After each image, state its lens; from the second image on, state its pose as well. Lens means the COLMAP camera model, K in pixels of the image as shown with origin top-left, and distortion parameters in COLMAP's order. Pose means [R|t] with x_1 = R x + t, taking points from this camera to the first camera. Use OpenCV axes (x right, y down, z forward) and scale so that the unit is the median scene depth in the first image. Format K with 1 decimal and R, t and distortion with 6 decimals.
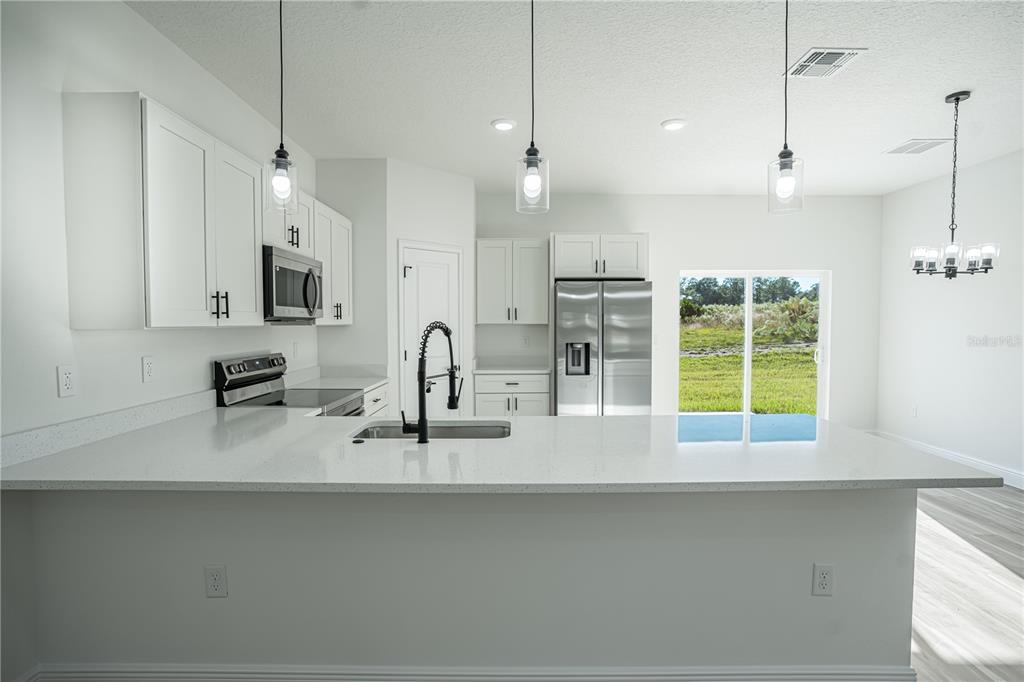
lens RADIAL K [[515.3, 0, 515.1], [0, 515.3, 344.9], [0, 0, 1]] dist [-0.056507, 0.029339]
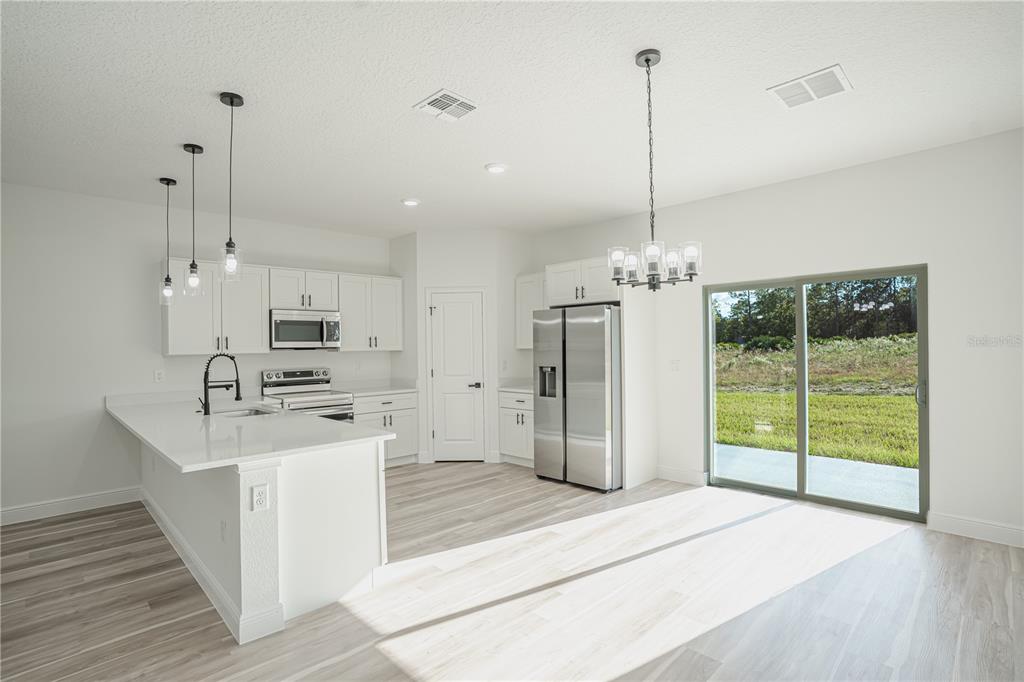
lens RADIAL K [[502.5, 0, 513.5], [0, 502.5, 345.7], [0, 0, 1]] dist [-0.064298, 0.029045]
pose [[0.703390, -0.008366, -0.710755, 1.195854], [-0.017767, 0.999411, -0.029347, -0.022623], [0.710582, 0.033270, 0.702828, 0.312299]]
